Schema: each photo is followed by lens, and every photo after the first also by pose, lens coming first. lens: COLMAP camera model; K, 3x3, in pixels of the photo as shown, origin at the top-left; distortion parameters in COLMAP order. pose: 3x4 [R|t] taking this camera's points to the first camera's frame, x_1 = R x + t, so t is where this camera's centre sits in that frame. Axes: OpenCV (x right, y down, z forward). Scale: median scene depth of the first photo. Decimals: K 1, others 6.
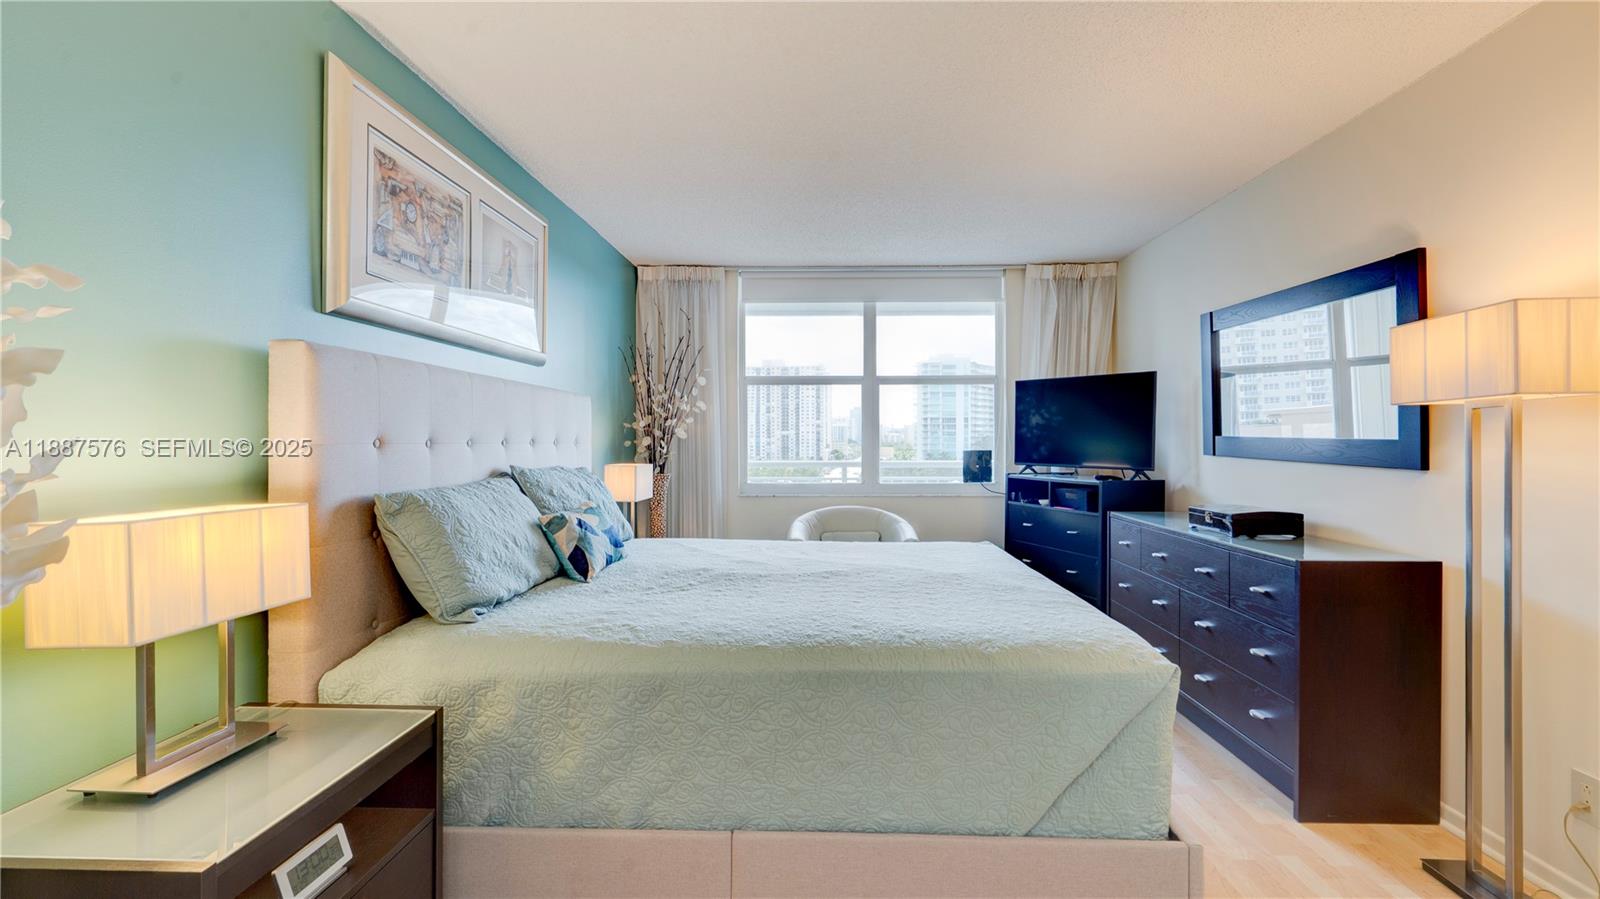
lens RADIAL K [[742.4, 0, 808.9], [0, 742.4, 447.8], [0, 0, 1]] dist [-0.028015, 0.009974]
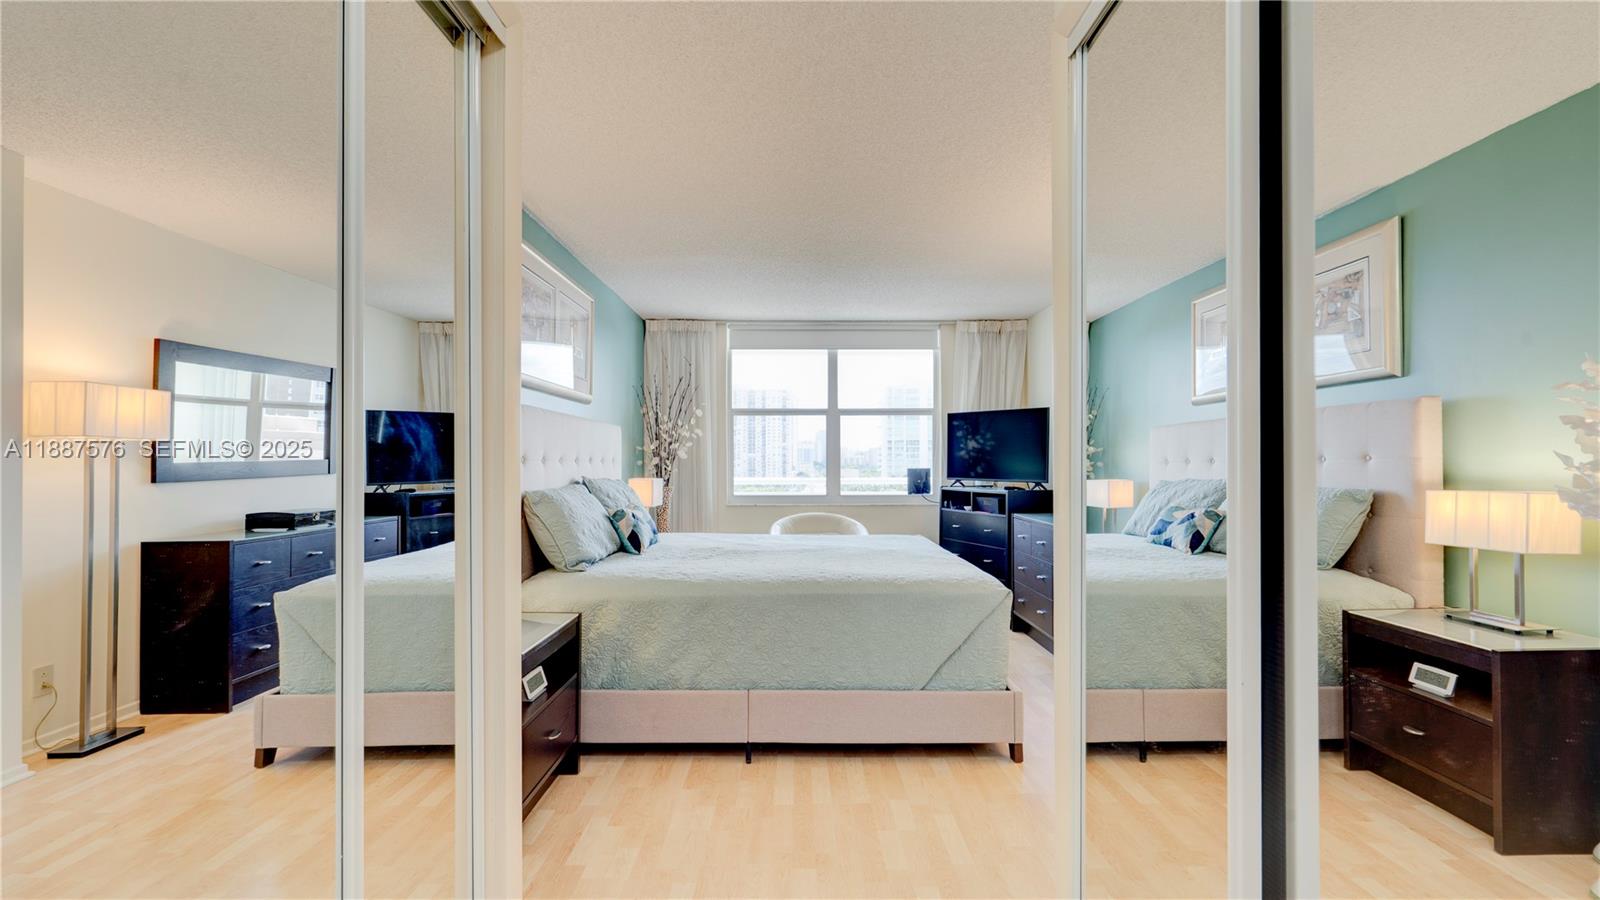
lens RADIAL K [[742.4, 0, 803.5], [0, 742.4, 450.3], [0, 0, 1]] dist [-0.028015, 0.009974]
pose [[0.999249, 0.000420, 0.038745, -0.018631], [0.000616, 0.999643, -0.026720, 0.007779], [-0.038742, 0.026724, 0.998892, -0.295599]]
